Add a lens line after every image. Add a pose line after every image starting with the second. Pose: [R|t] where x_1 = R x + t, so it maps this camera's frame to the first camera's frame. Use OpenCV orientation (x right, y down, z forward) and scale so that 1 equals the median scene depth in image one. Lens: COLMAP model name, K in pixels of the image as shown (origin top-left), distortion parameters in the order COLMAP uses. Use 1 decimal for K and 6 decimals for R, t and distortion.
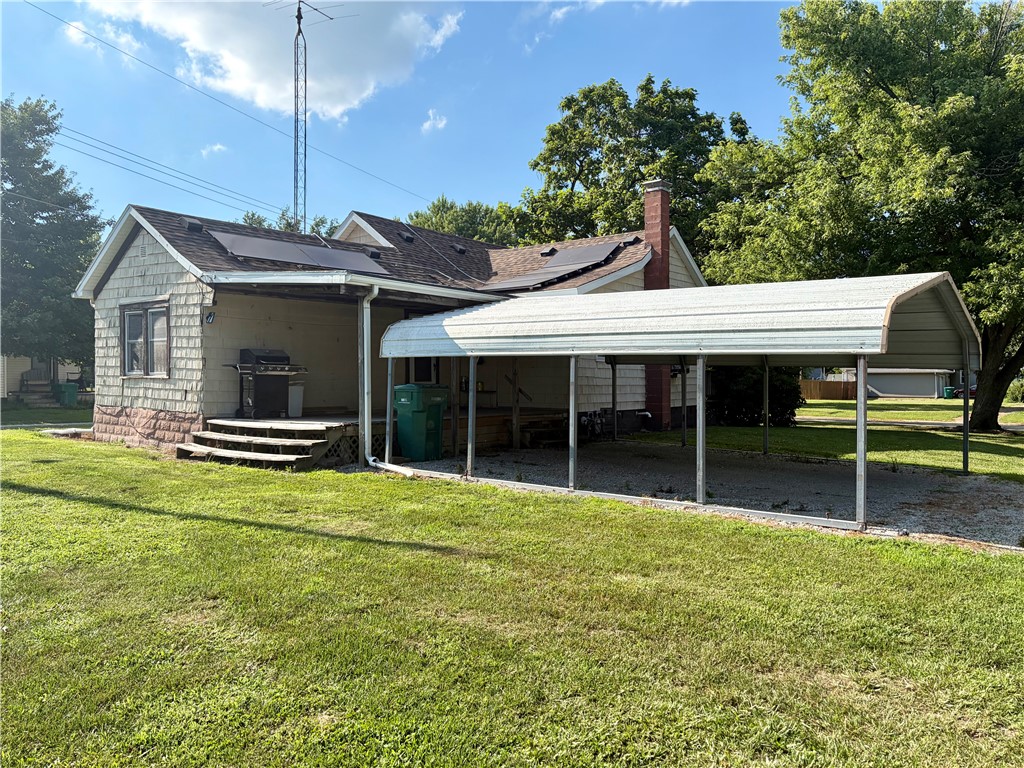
lens RADIAL K [[783.3, 0, 511.8], [0, 783.3, 388.6], [0, 0, 1]] dist [0.048453, -0.032431]
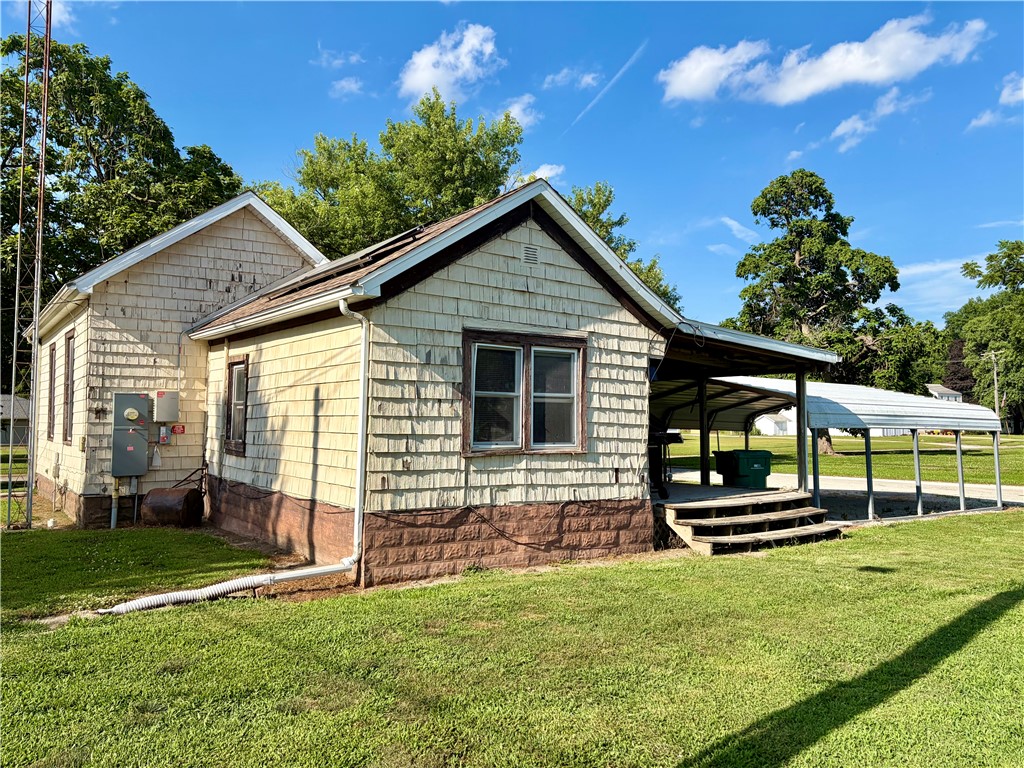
lens RADIAL K [[783.3, 0, 512.0], [0, 783.3, 377.4], [0, 0, 1]] dist [0.048453, -0.032431]
pose [[0.294431, 0.061588, 0.953686, -1.124324], [0.016133, 0.997459, -0.069395, -0.033153], [-0.955537, 0.035818, 0.292689, 0.876138]]
